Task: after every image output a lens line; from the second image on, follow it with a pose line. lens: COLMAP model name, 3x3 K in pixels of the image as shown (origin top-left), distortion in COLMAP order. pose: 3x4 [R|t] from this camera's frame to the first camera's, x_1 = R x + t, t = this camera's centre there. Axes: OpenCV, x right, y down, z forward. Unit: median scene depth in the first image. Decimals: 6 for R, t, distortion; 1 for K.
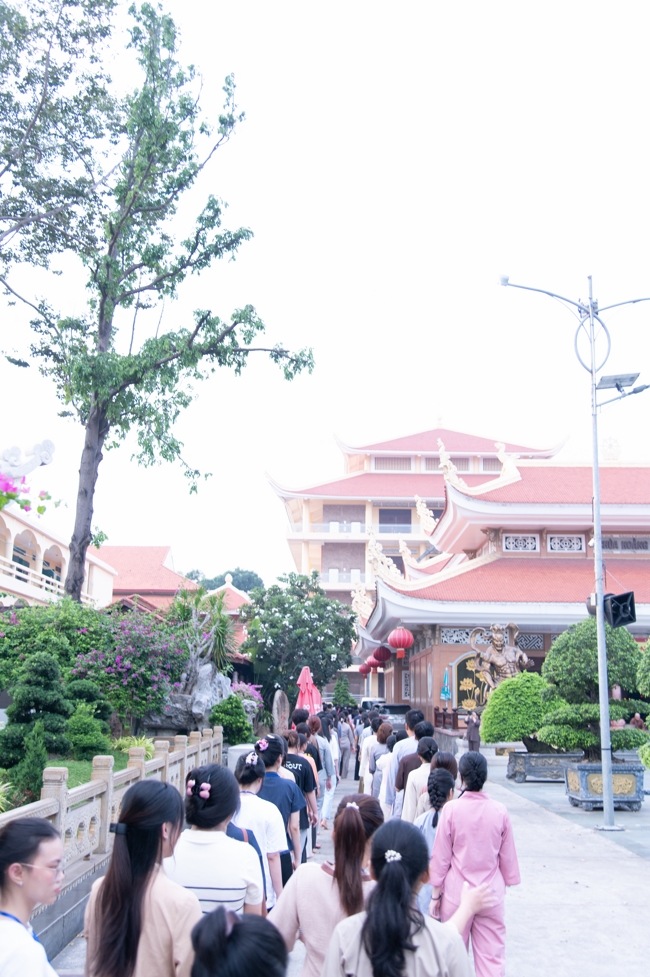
lens RADIAL K [[965.8, 0, 325.0], [0, 965.8, 488.5], [0, 0, 1]] dist [0.059209, -0.008748]
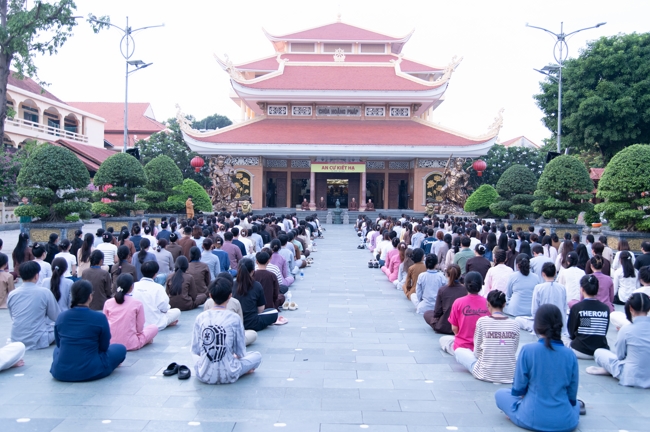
lens RADIAL K [[663.9, 0, 325.0], [0, 663.9, 216.0], [0, 0, 1]] dist [0.024957, -0.177134]
pose [[0.999955, 0.001070, 0.009446, 0.313708], [-0.003287, 0.971278, 0.237925, -0.054912], [-0.008920, -0.237945, 0.971238, -0.302489]]
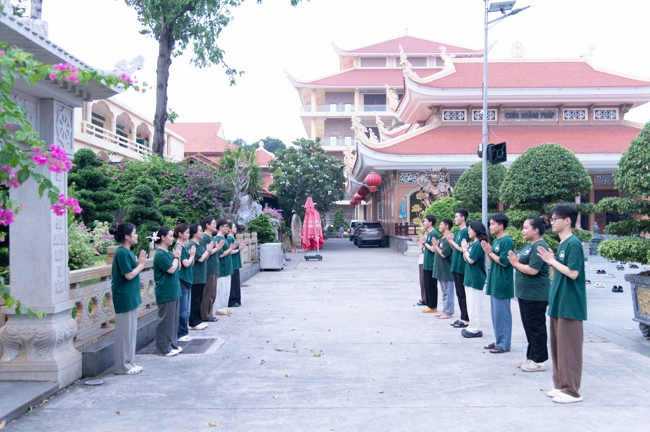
lens RADIAL K [[663.9, 0, 325.0], [0, 663.9, 216.0], [0, 0, 1]] dist [0.024957, -0.177134]
pose [[0.999838, -0.015915, -0.008370, 0.009848], [0.017265, 0.979771, 0.199376, 0.000548], [0.005028, -0.199489, 0.979887, -0.041249]]
